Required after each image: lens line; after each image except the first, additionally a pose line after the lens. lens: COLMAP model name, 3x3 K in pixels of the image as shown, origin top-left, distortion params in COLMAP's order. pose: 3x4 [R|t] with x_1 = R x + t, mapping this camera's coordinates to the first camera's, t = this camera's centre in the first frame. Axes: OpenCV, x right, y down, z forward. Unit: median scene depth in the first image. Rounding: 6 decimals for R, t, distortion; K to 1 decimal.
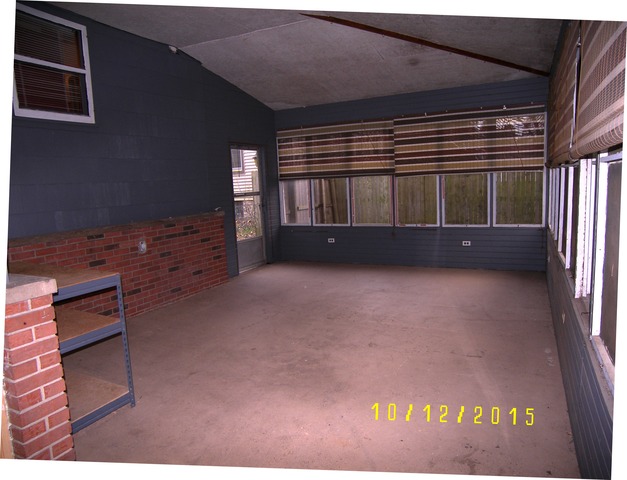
lens RADIAL K [[438.6, 0, 309.9], [0, 438.6, 242.0], [0, 0, 1]] dist [-0.101384, 0.047893]
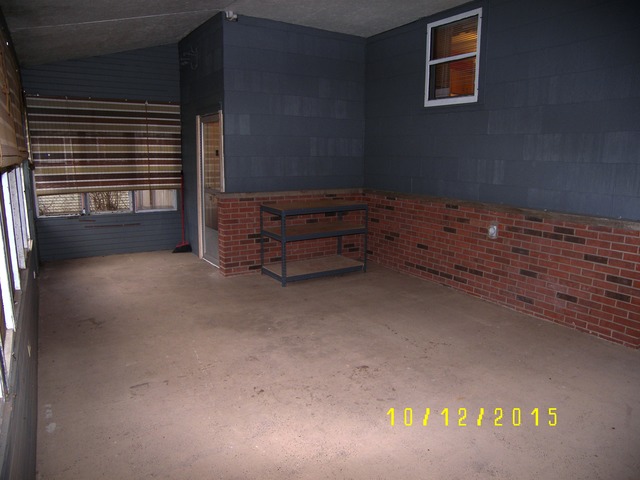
lens RADIAL K [[452.4, 0, 316.2], [0, 452.4, 238.4], [0, 0, 1]] dist [-0.075160, 0.011980]
pose [[-0.517903, 0.197693, -0.832282, 0.586482], [-0.107328, 0.950225, 0.292495, -0.206947], [0.848680, 0.240811, -0.470907, 1.102113]]
